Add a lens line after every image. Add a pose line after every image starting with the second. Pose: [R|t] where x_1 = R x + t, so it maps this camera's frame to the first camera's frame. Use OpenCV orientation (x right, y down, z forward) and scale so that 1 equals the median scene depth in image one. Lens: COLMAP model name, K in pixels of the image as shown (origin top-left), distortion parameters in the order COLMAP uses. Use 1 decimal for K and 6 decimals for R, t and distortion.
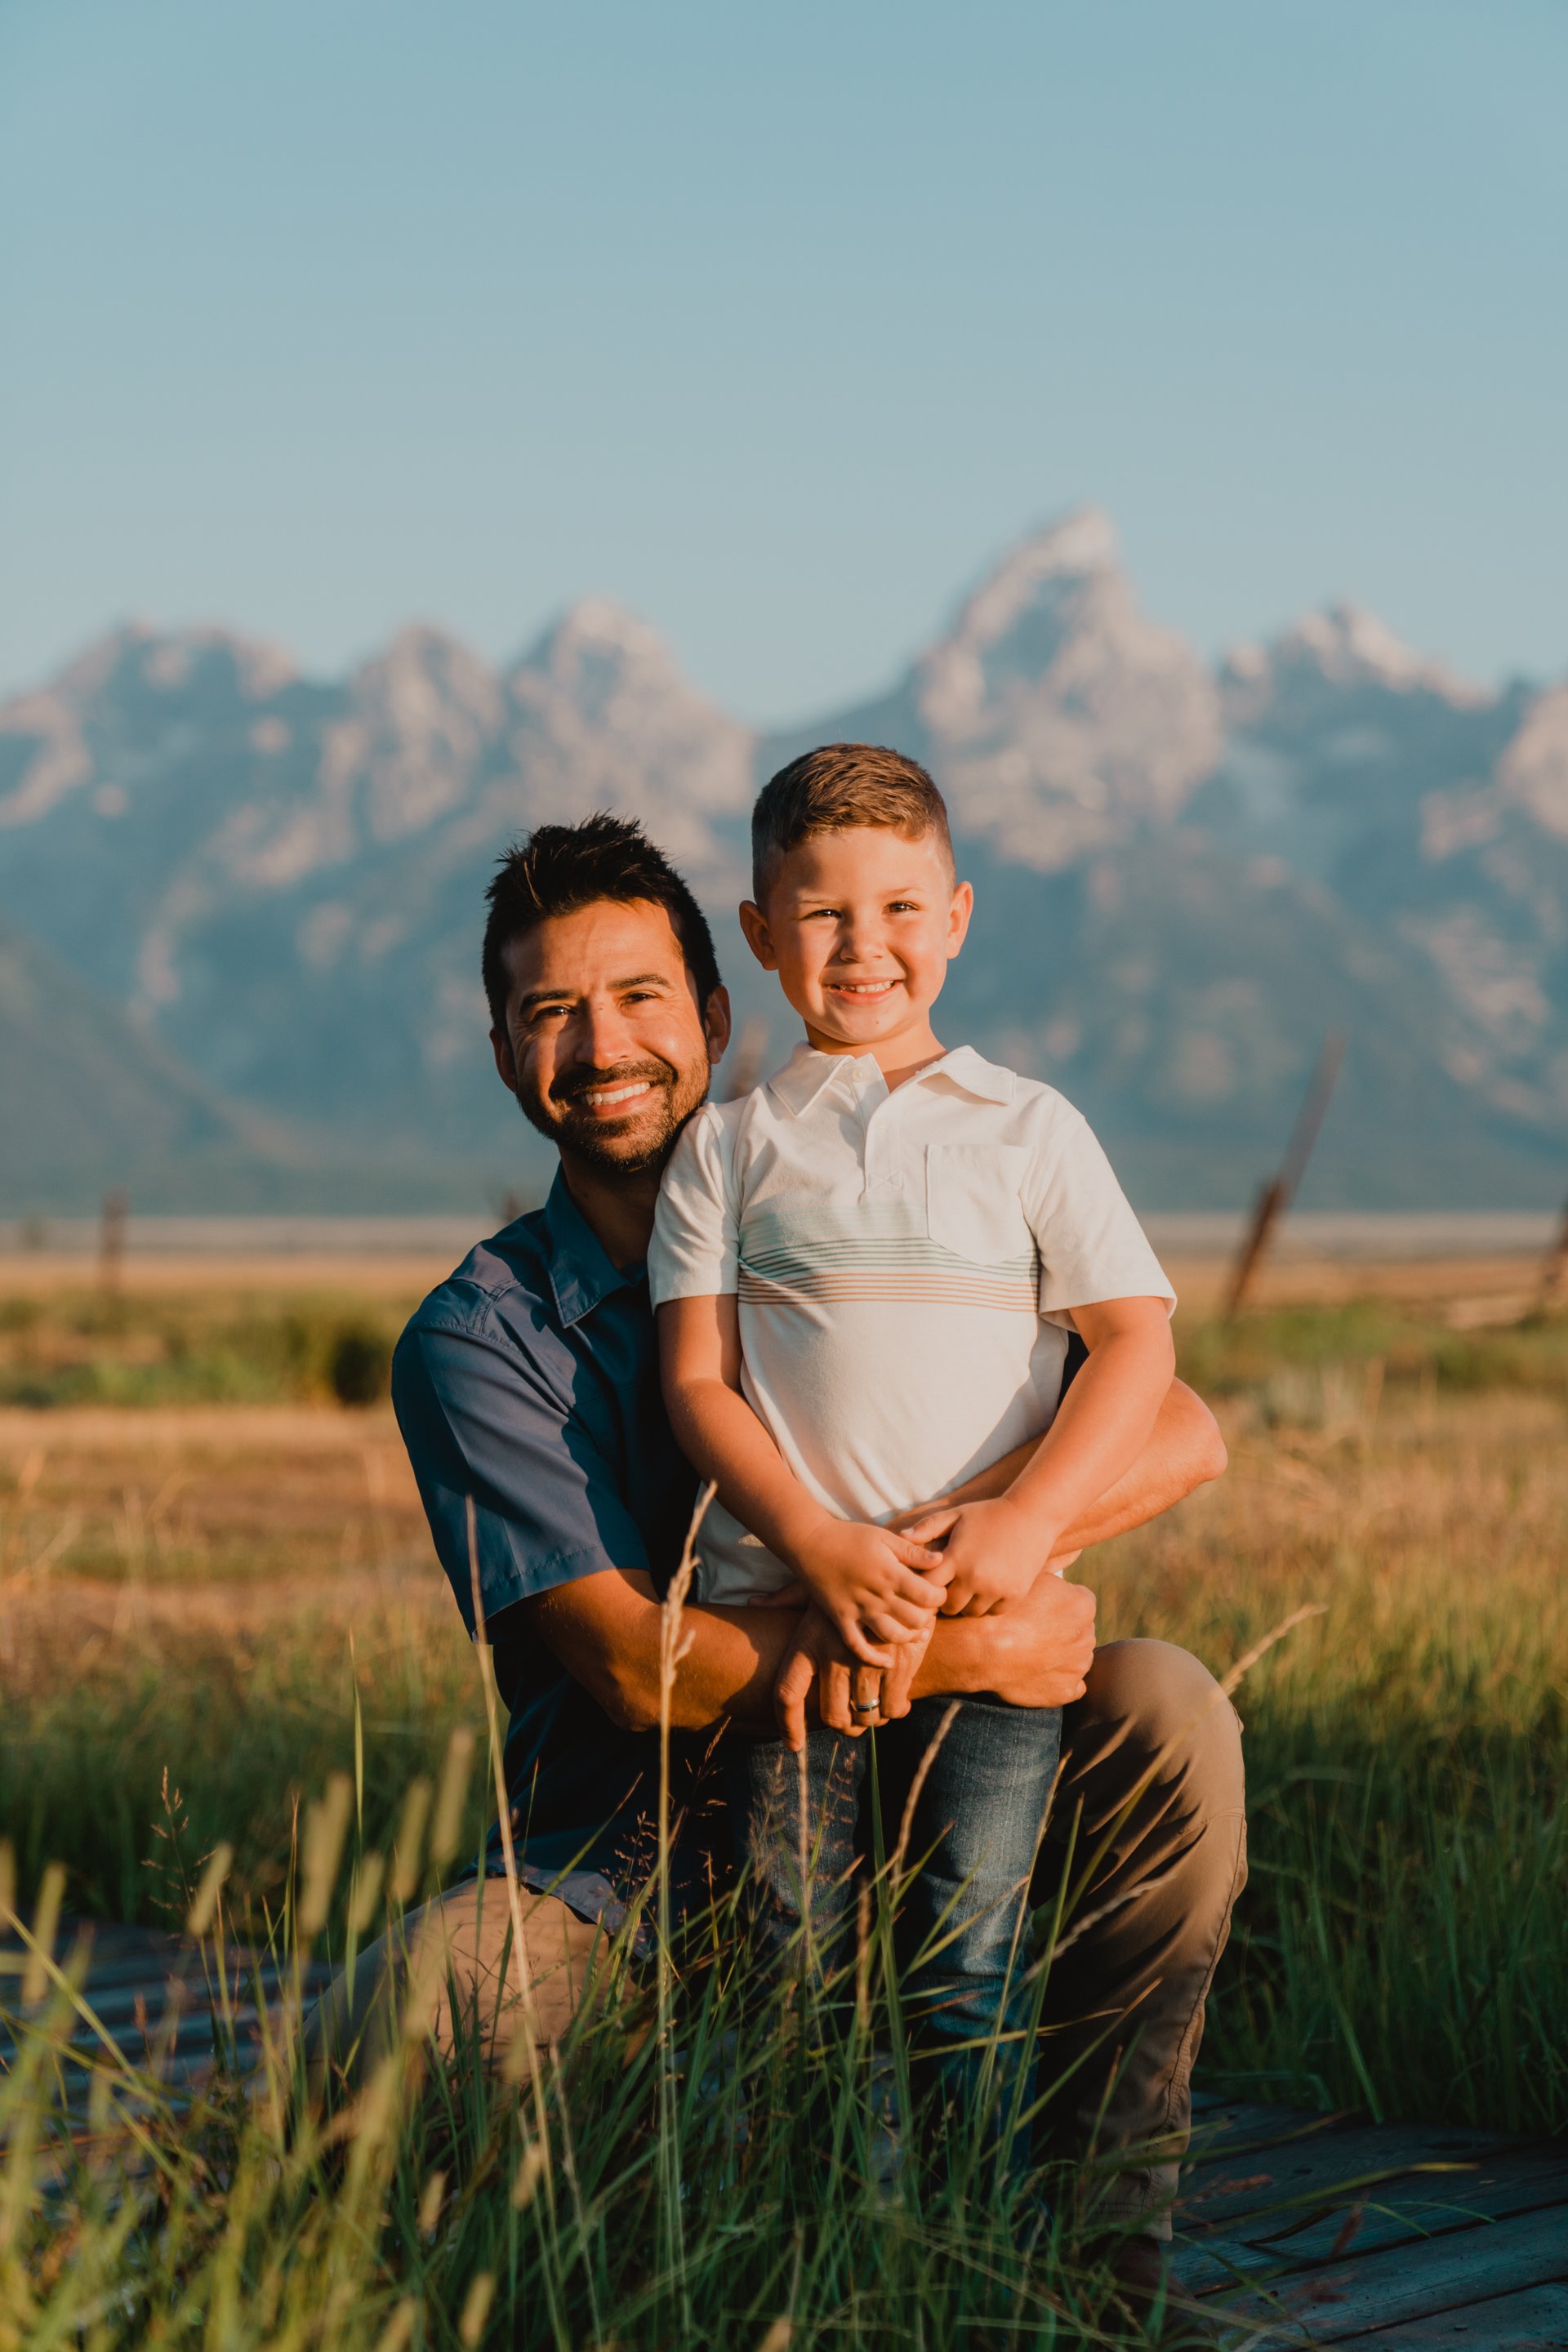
lens RADIAL K [[3952.2, 0, 840.6], [0, 3952.2, 1176.1], [0, 0, 1]] dist [0.016885, 0.063381]
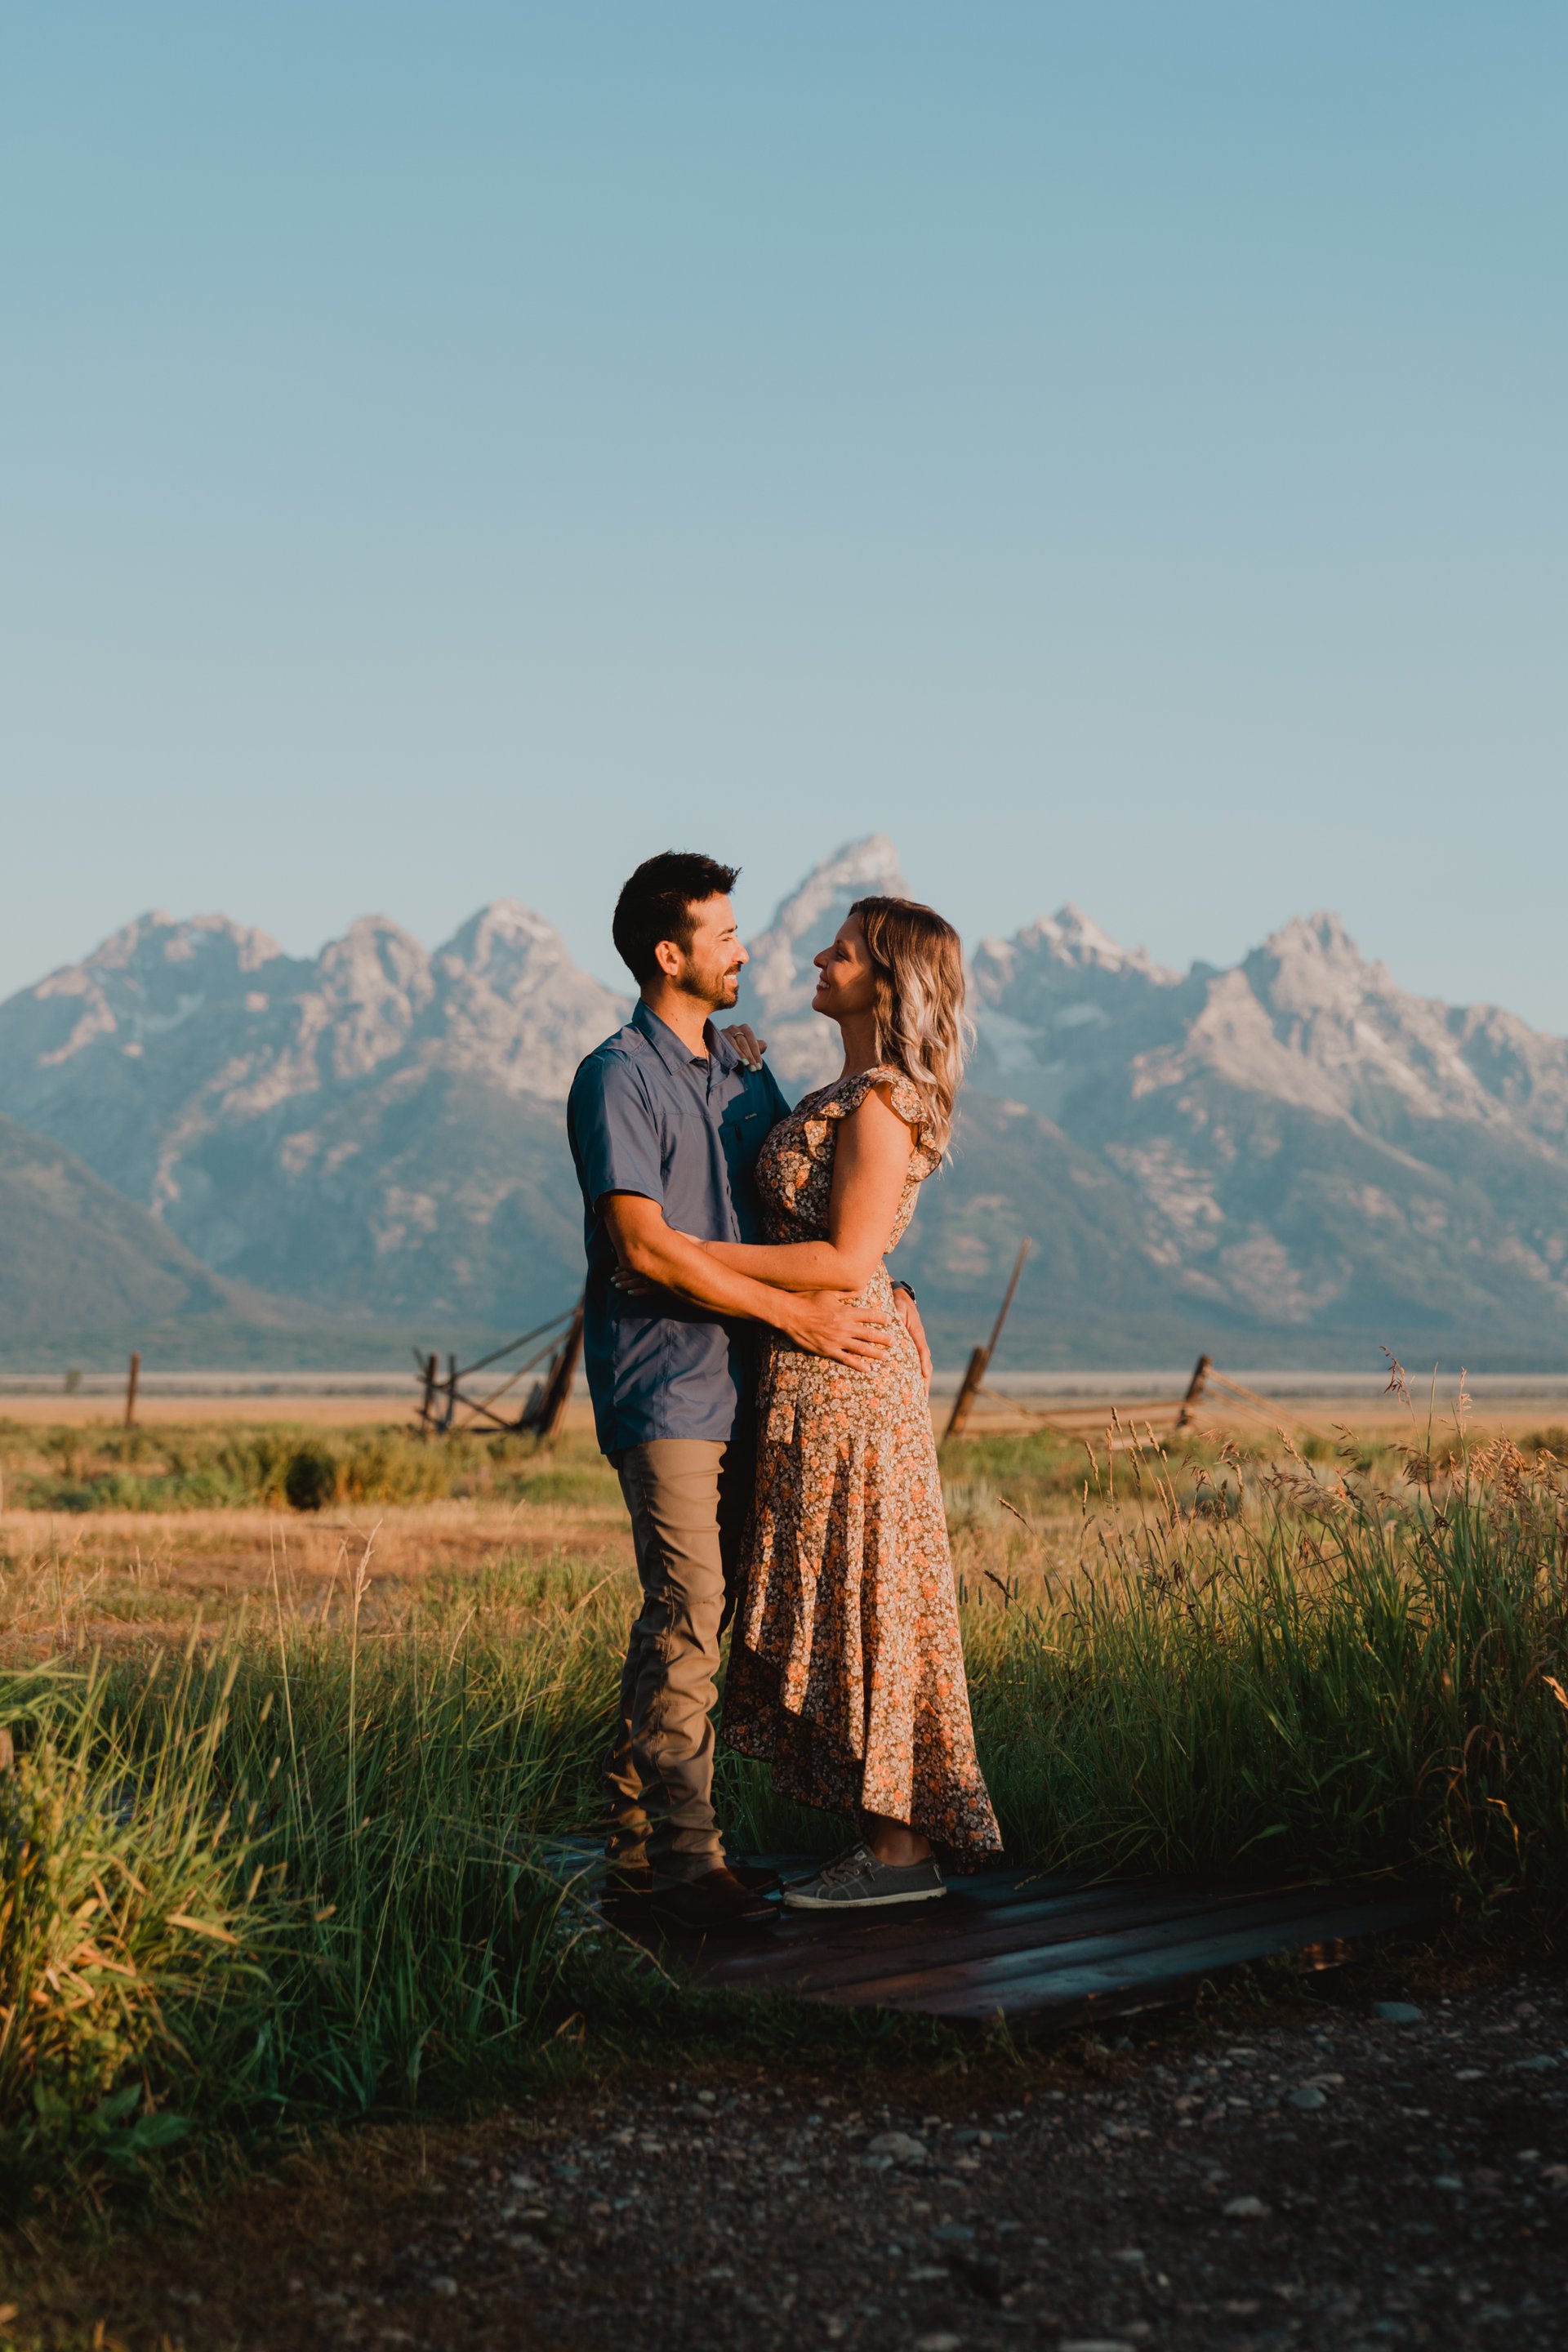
lens RADIAL K [[3475.6, 0, 897.2], [0, 3475.6, 1204.1], [0, 0, 1]] dist [0.024706, 0.005498]
pose [[0.999448, 0.005239, 0.032820, 0.032611], [-0.004139, 0.999431, -0.033476, -0.006224], [-0.032976, 0.033322, 0.998901, -0.170849]]
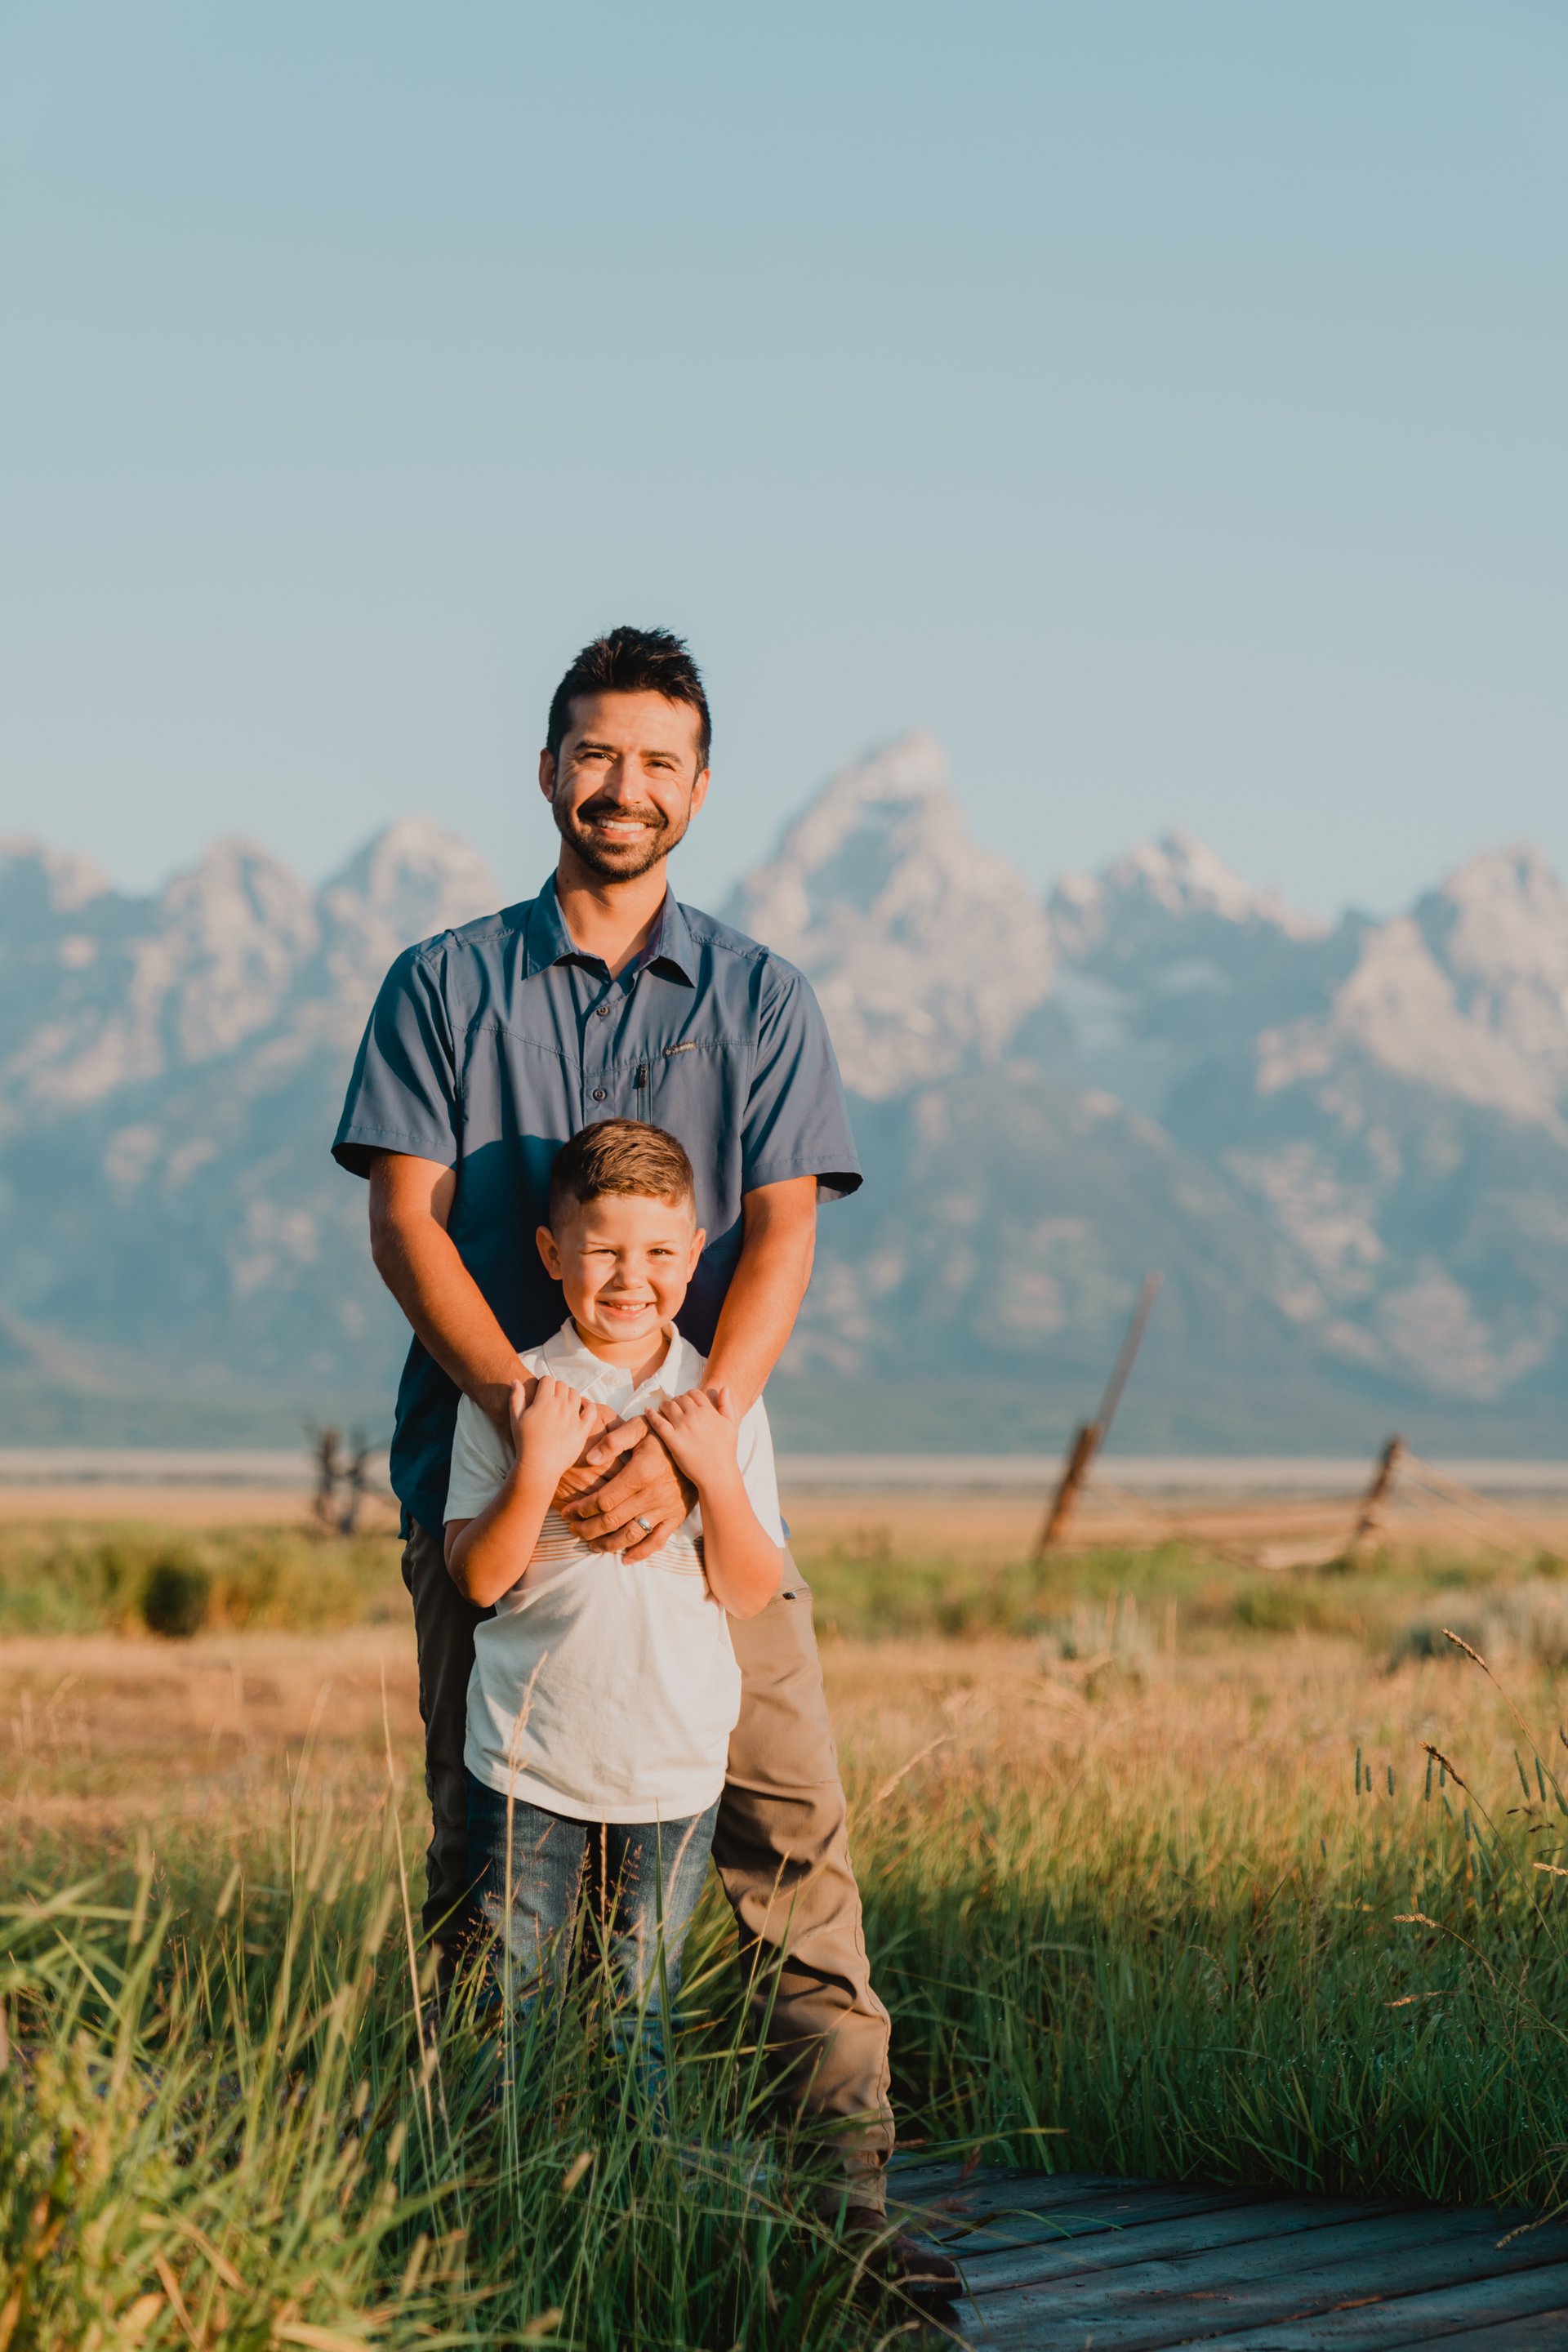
lens RADIAL K [[4450.1, 0, 790.1], [0, 4450.1, 1213.7], [0, 0, 1]] dist [0.022424, 0.033292]
pose [[0.999530, 0.013192, 0.027667, 0.001680], [-0.012007, 0.999022, -0.042559, -0.002226], [-0.028201, 0.042207, 0.998711, -0.102659]]
